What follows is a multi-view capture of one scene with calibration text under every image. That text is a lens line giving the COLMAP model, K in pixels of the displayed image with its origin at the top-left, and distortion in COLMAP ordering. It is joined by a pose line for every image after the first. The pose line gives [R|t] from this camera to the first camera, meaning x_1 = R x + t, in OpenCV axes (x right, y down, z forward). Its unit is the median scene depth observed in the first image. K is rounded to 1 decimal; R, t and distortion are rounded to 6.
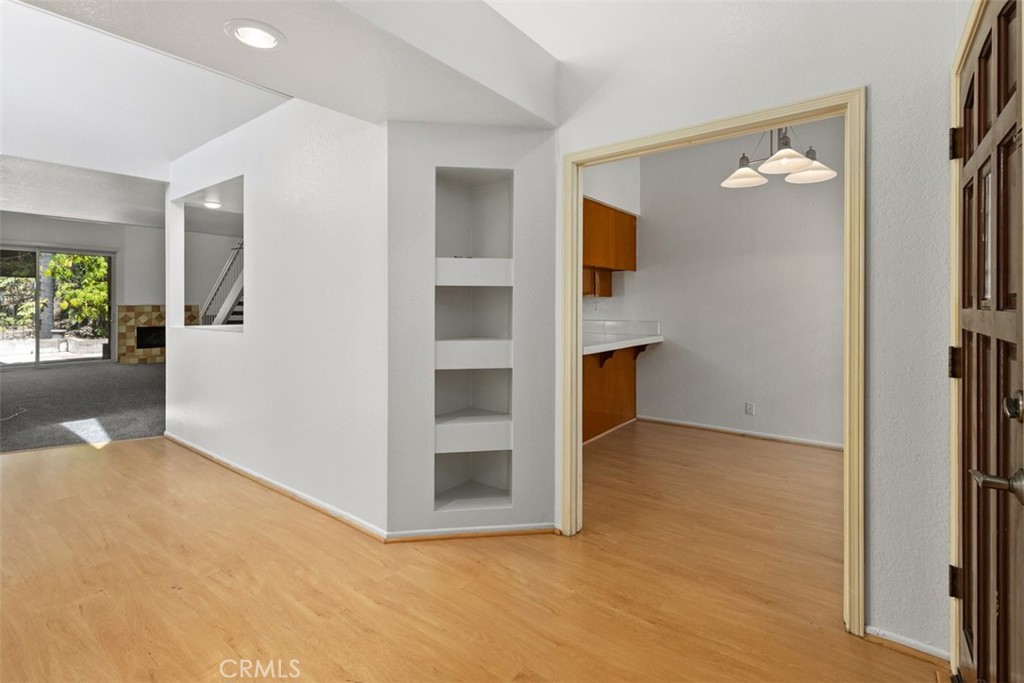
lens RADIAL K [[469.3, 0, 528.1], [0, 469.3, 307.1], [0, 0, 1]] dist [0.007450, -0.002048]
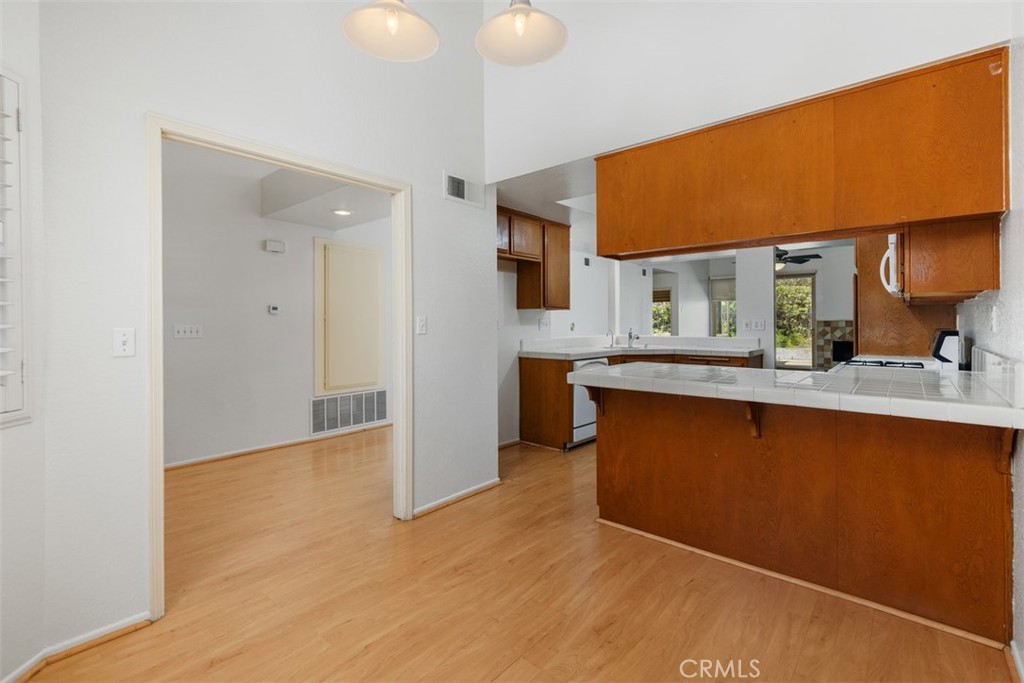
lens RADIAL K [[469.3, 0, 495.4], [0, 469.3, 324.7], [0, 0, 1]] dist [0.007450, -0.002048]
pose [[-0.093840, 0.003719, -0.995580, 0.304889], [-0.001348, 0.999992, 0.003862, 0.002619], [0.995586, 0.001704, -0.093834, 0.339071]]
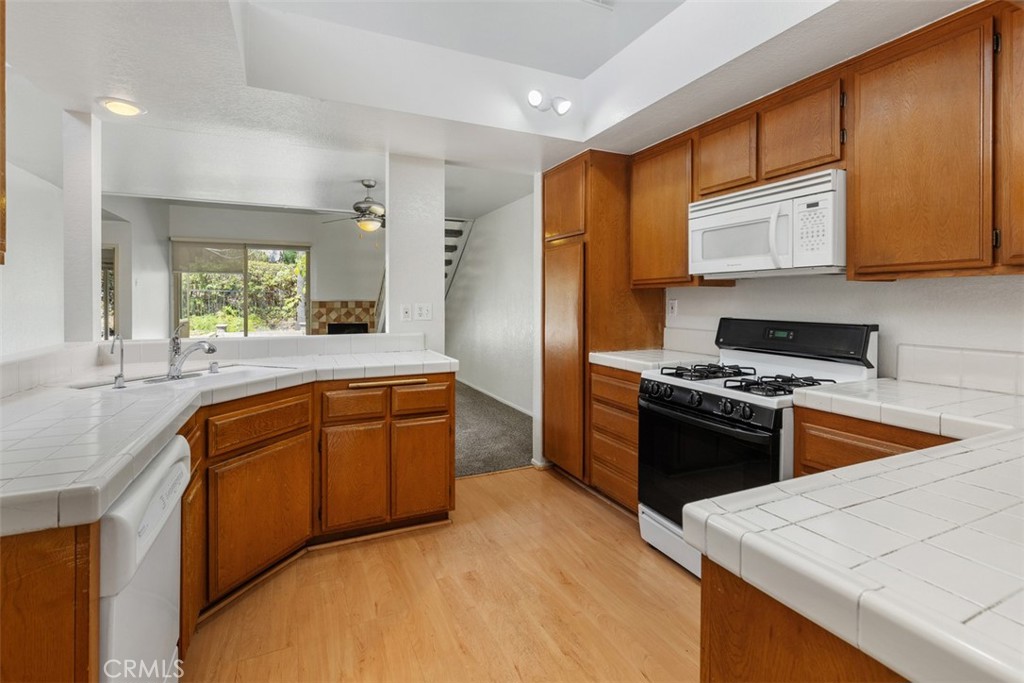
lens RADIAL K [[469.3, 0, 527.5], [0, 469.3, 301.6], [0, 0, 1]] dist [0.007450, -0.002048]
pose [[0.887154, 0.000699, -0.461473, -0.018359], [-0.001196, 0.999999, -0.000785, -0.002441], [0.461472, 0.001248, 0.887154, 0.330475]]
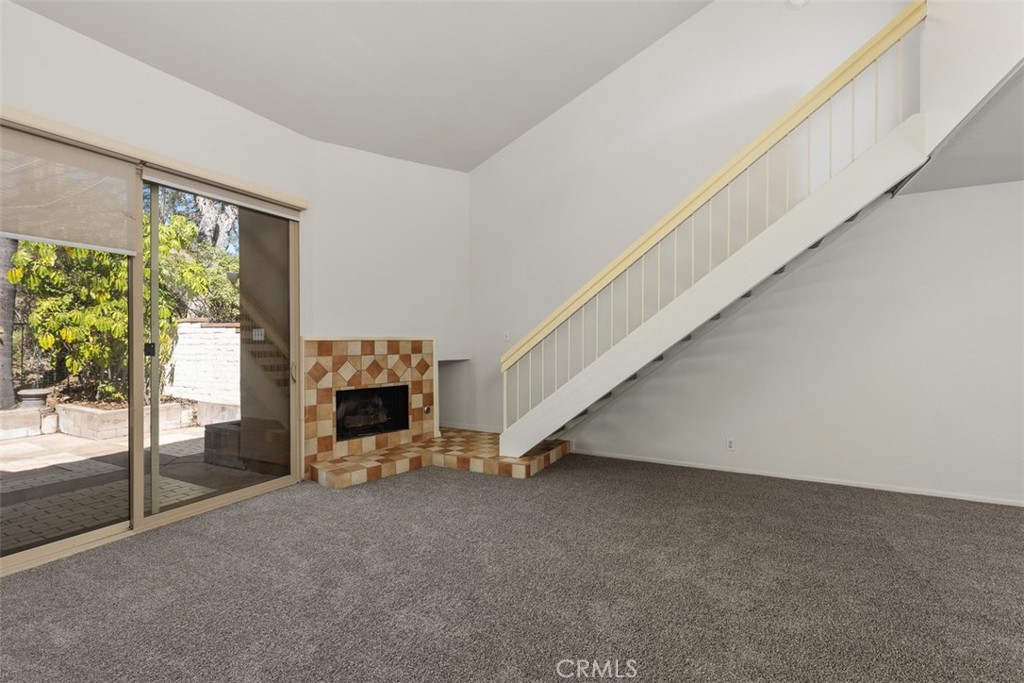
lens RADIAL K [[469.3, 0, 517.5], [0, 469.3, 346.5], [0, 0, 1]] dist [0.007450, -0.002048]
pose [[0.988997, -0.004879, 0.147852, -0.731234], [0.003742, 0.999961, 0.007965, -0.000682], [-0.147885, -0.007324, 0.988977, 0.555366]]
